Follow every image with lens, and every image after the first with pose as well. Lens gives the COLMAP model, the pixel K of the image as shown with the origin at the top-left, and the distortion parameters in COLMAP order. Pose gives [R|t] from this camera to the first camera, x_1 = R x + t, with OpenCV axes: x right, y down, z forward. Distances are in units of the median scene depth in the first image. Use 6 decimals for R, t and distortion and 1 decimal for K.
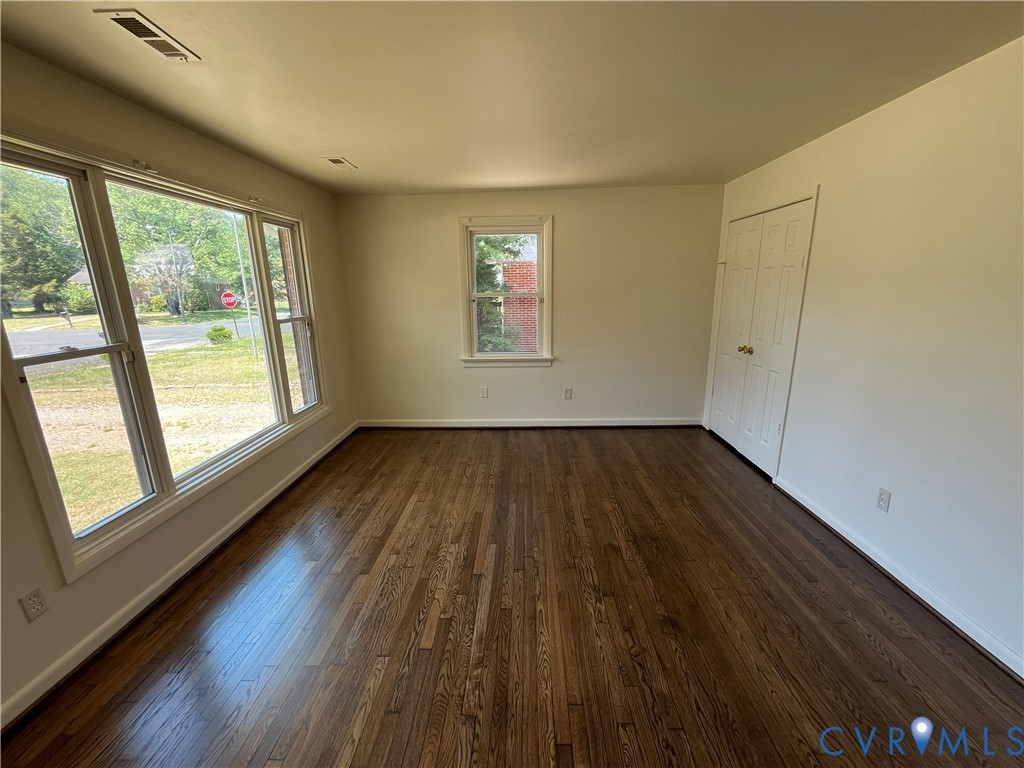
lens RADIAL K [[422.7, 0, 512.0], [0, 422.7, 390.1], [0, 0, 1]] dist [-0.001552, 0.000177]
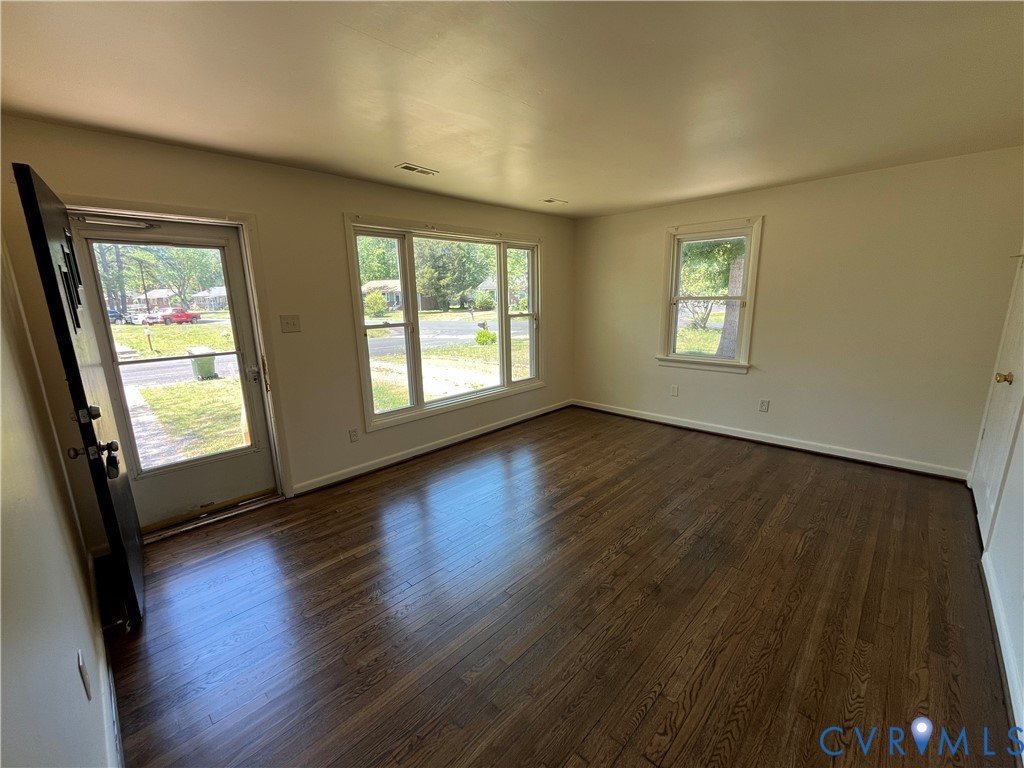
lens RADIAL K [[422.7, 0, 512.0], [0, 422.7, 390.1], [0, 0, 1]] dist [-0.001552, 0.000177]
pose [[0.746810, 0.146464, -0.648708, 0.382984], [-0.151547, 0.987263, 0.048438, 0.016023], [0.647540, 0.062136, 0.759494, -0.071670]]
